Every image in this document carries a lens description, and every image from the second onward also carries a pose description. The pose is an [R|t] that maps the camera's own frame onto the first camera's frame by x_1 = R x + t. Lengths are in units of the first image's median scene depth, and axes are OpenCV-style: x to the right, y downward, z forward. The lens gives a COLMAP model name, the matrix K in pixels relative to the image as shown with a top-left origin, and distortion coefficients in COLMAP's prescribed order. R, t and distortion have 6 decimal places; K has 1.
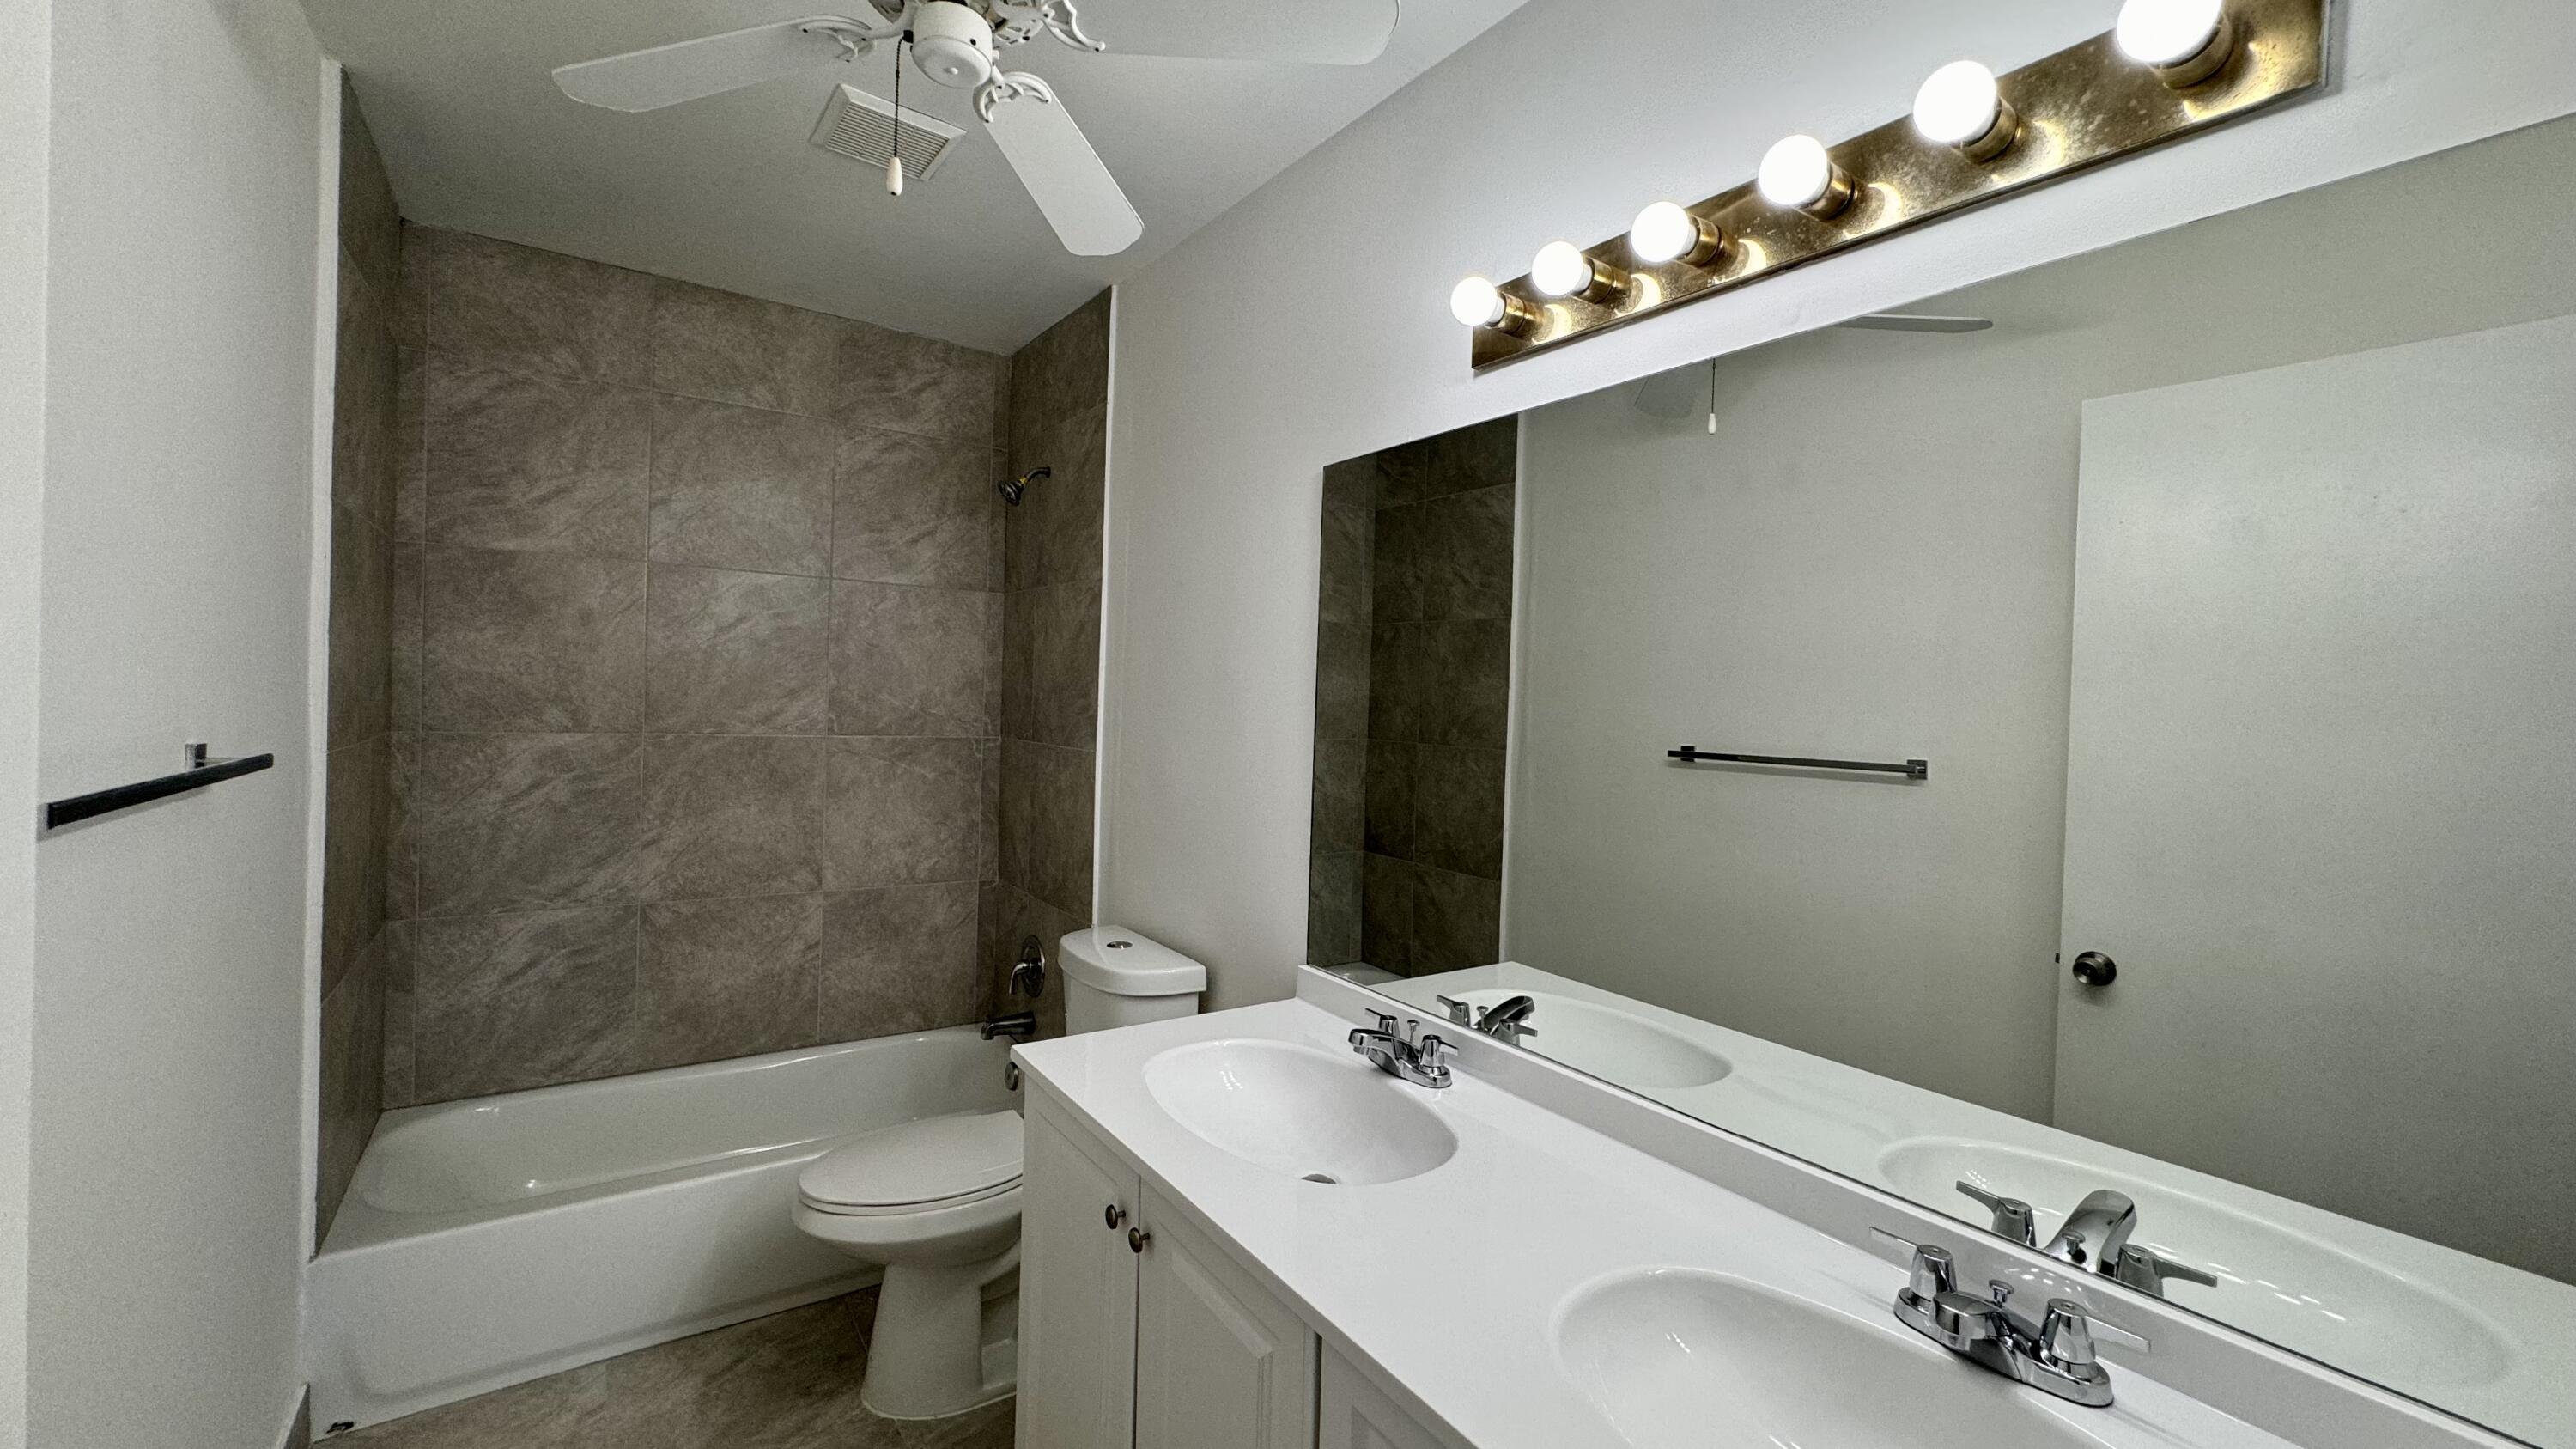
lens RADIAL K [[1031.4, 0, 1281.5], [0, 1031.4, 715.2], [0, 0, 1]] dist [-0.002068, 0.000063]
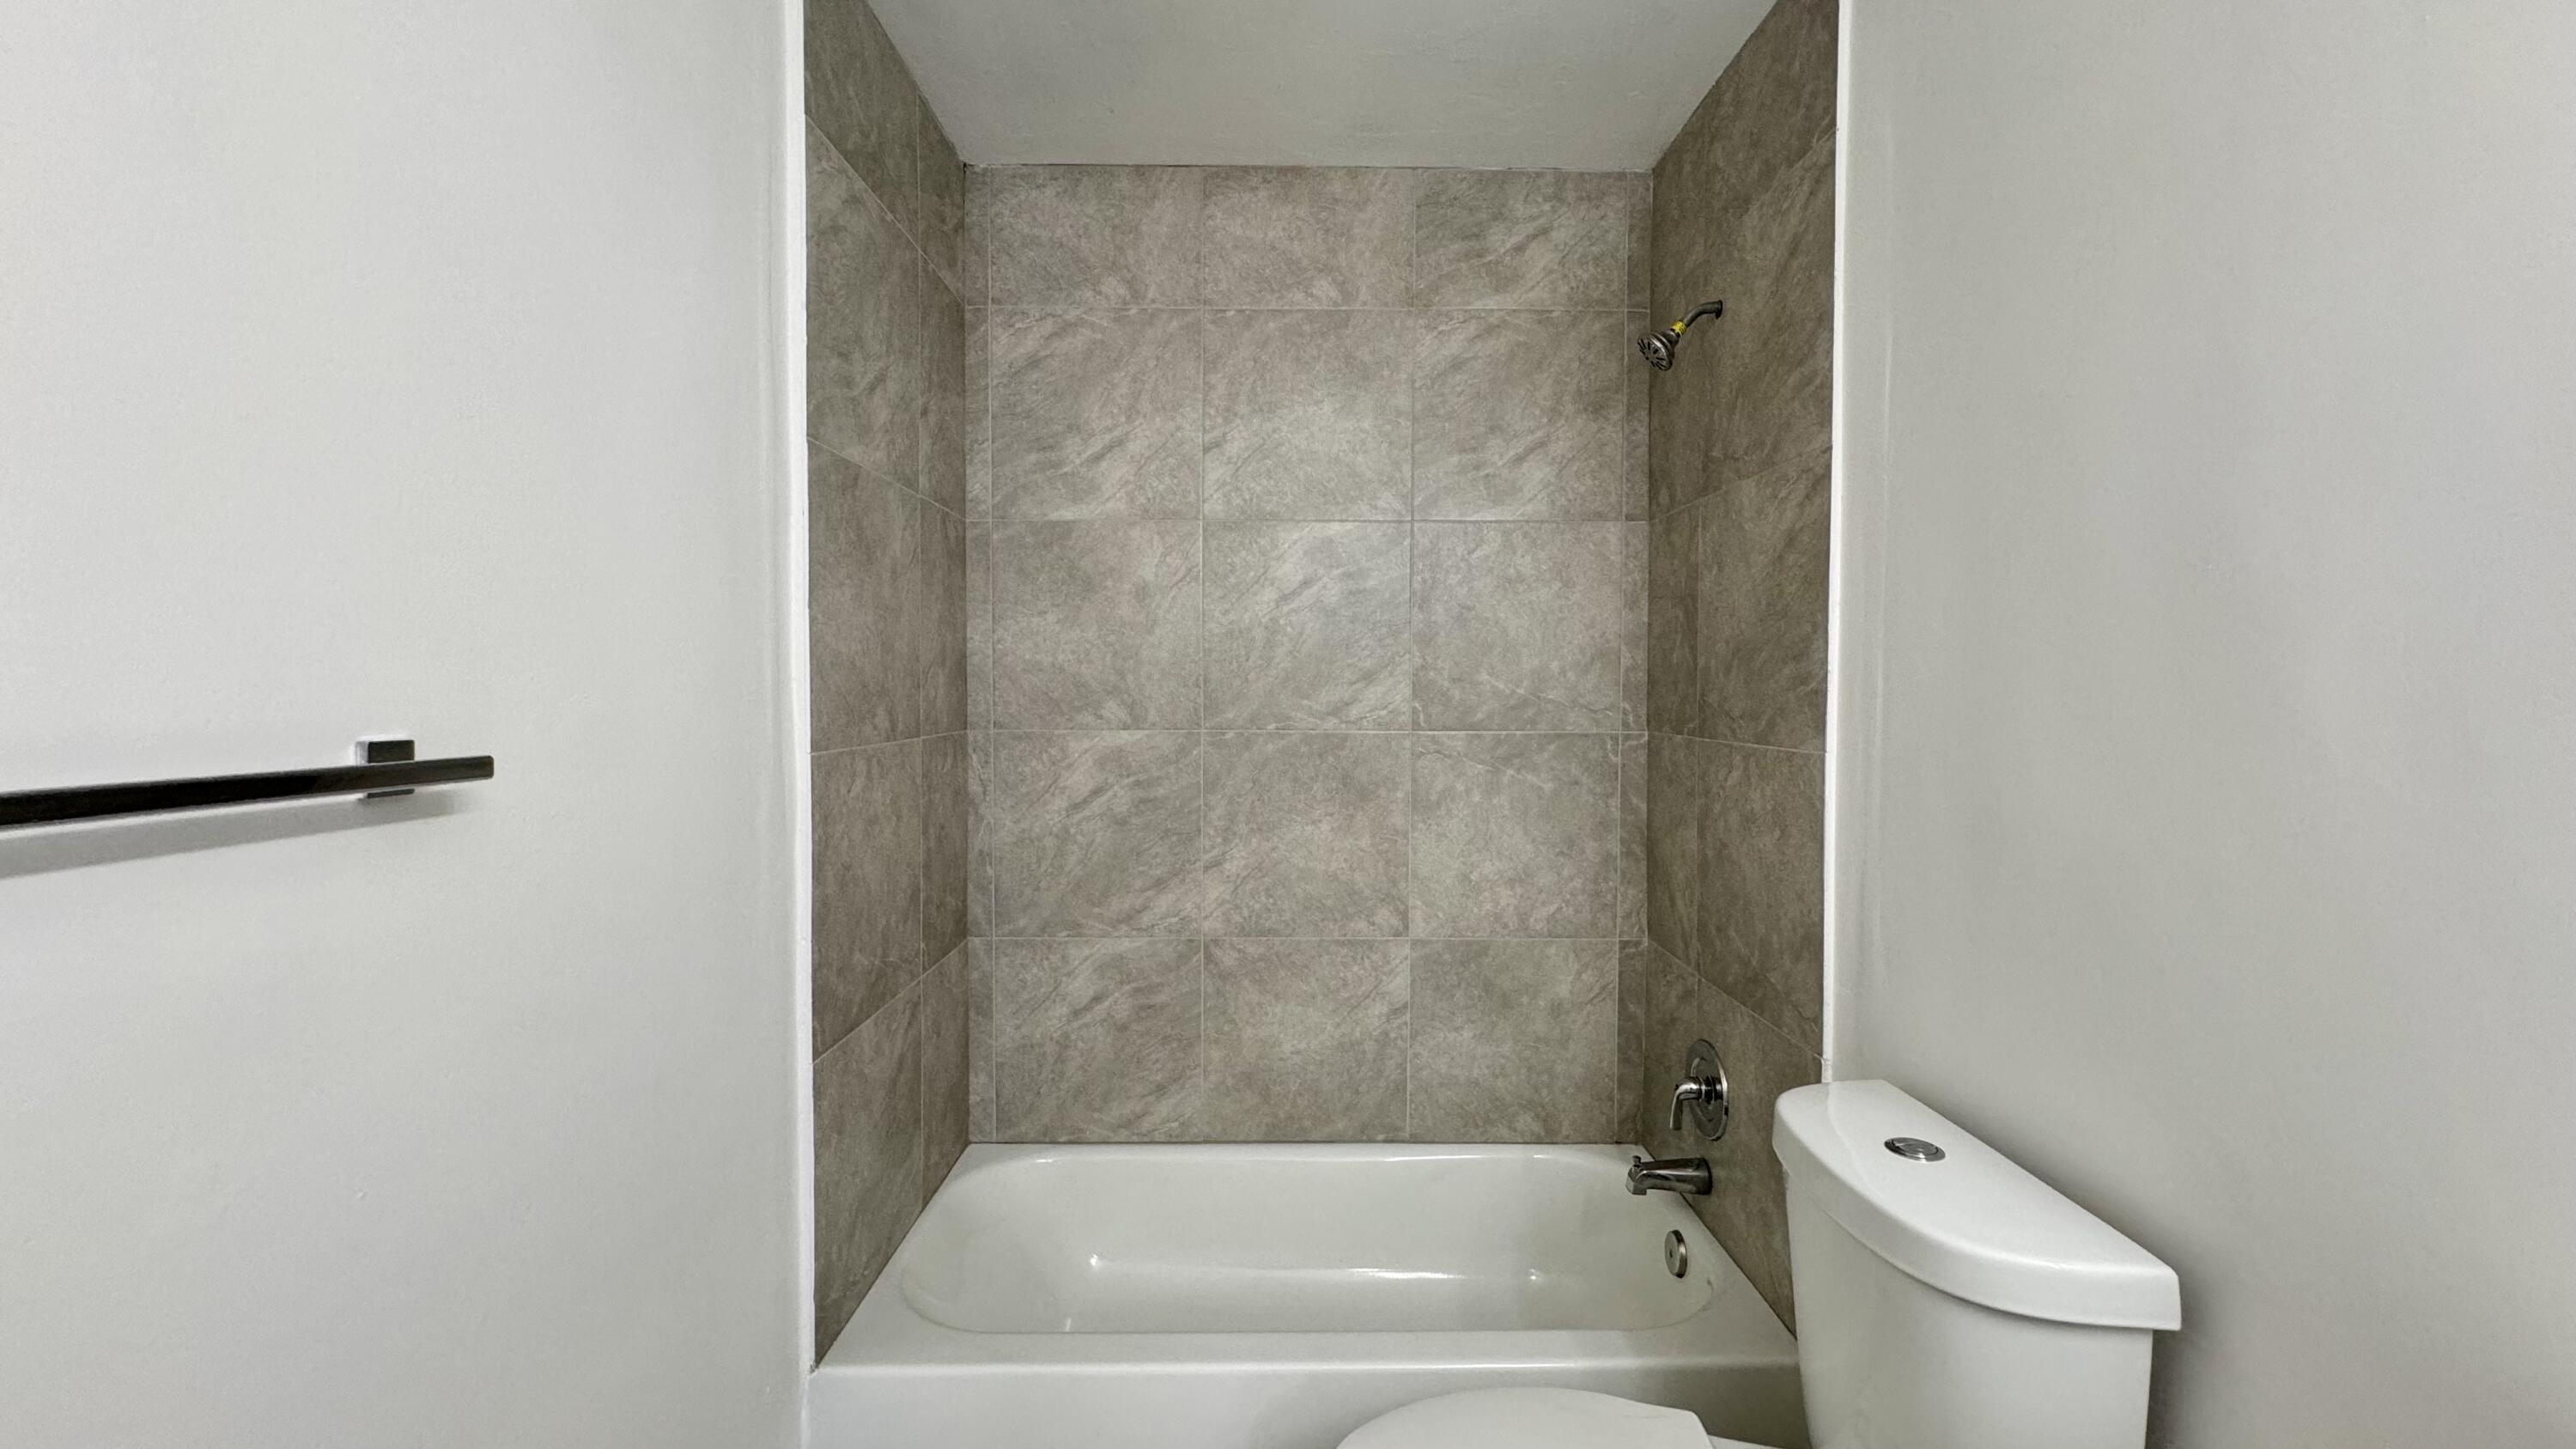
lens RADIAL K [[1031.4, 0, 1287.5], [0, 1031.4, 720.6], [0, 0, 1]] dist [-0.002068, 0.000063]
pose [[0.830892, -0.015266, -0.556225, -0.108321], [0.018504, 0.999829, 0.000200, 0.011202], [0.556126, -0.010458, 0.831032, 0.359679]]
